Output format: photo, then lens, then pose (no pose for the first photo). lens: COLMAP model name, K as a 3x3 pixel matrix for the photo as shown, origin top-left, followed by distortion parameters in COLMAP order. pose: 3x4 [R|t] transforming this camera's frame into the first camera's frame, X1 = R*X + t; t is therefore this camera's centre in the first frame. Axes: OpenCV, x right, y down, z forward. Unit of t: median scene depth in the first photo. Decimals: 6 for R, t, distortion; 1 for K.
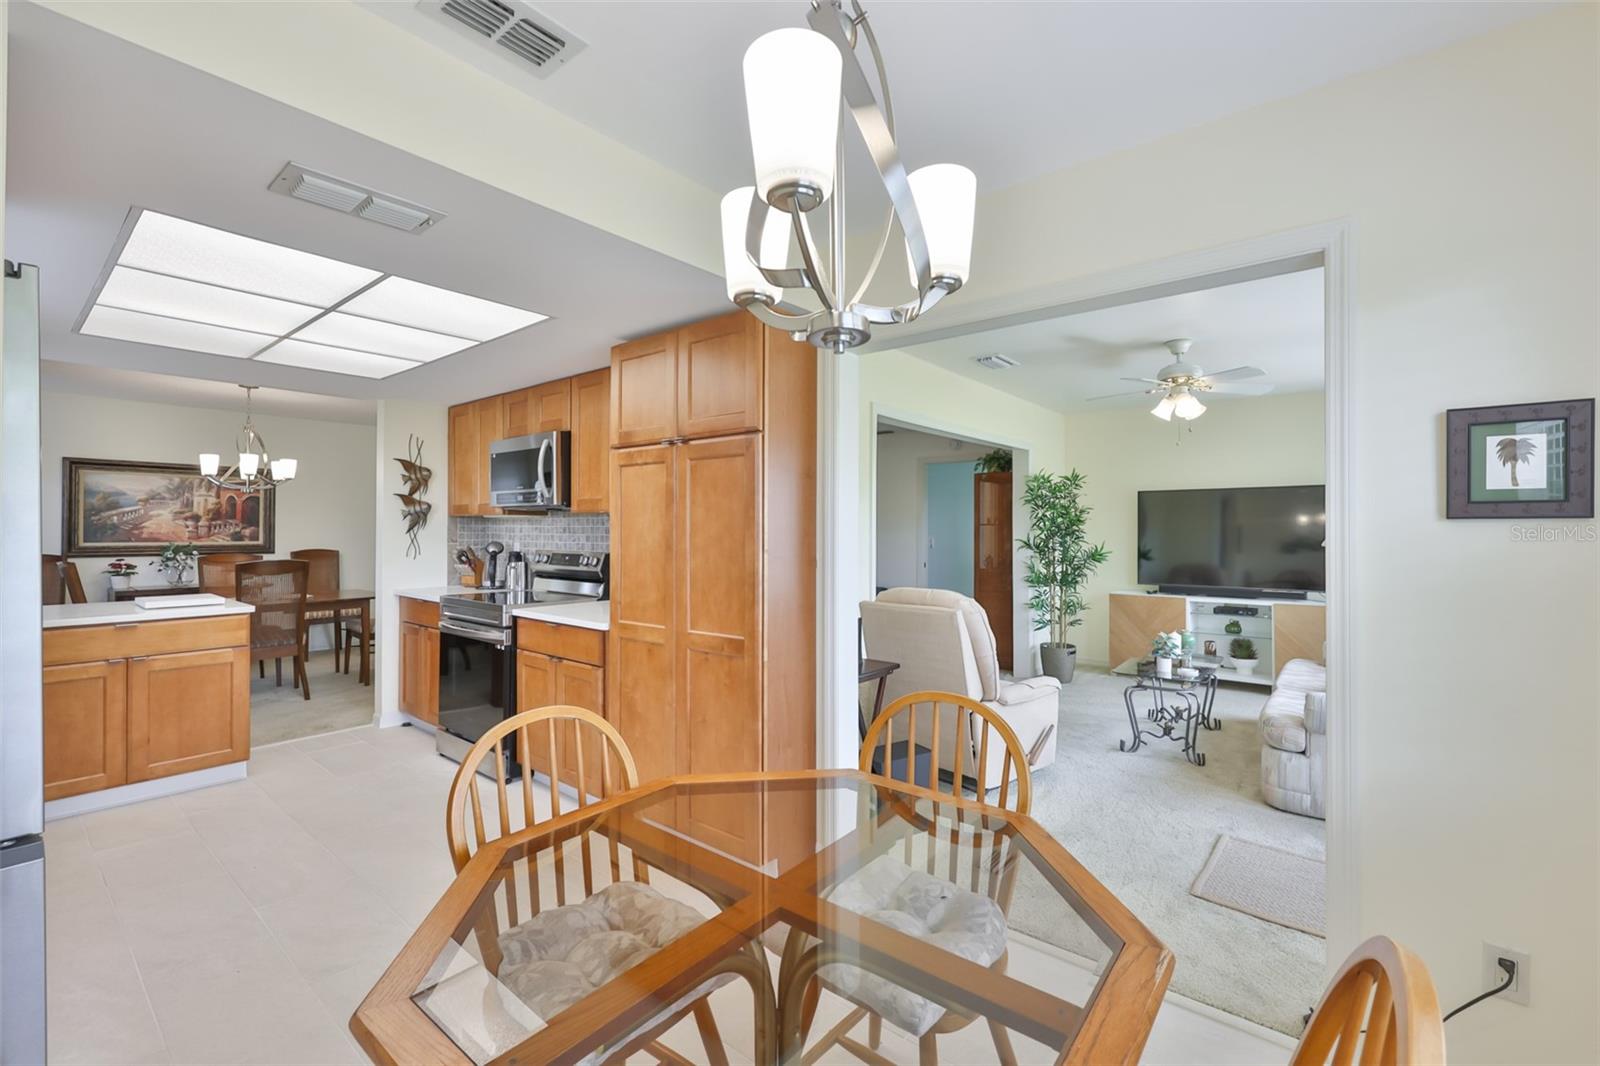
lens RADIAL K [[675.6, 0, 805.5], [0, 675.6, 525.8], [0, 0, 1]] dist [-0.002564, -0.000168]
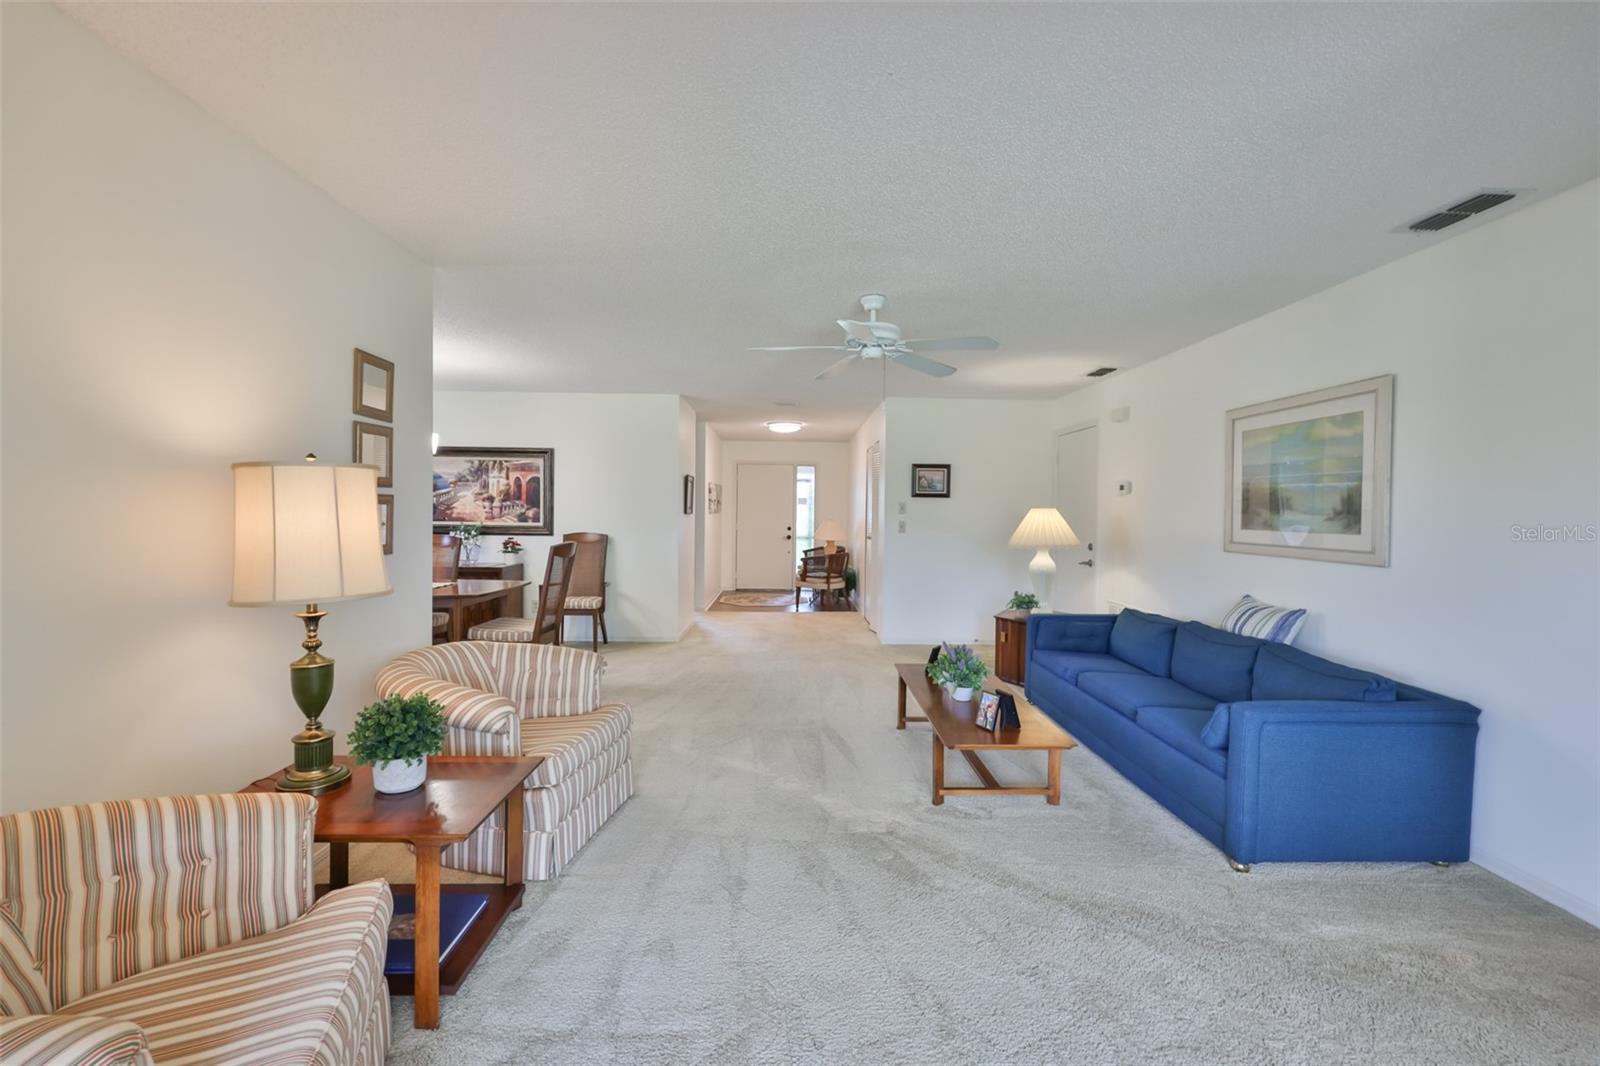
lens RADIAL K [[675.6, 0, 805.5], [0, 675.6, 525.8], [0, 0, 1]] dist [-0.002564, -0.000168]
pose [[0.652245, 0.021831, -0.757693, 0.253465], [-0.006779, 0.999713, 0.022969, 0.003128], [0.757978, -0.009845, 0.652206, 0.922845]]
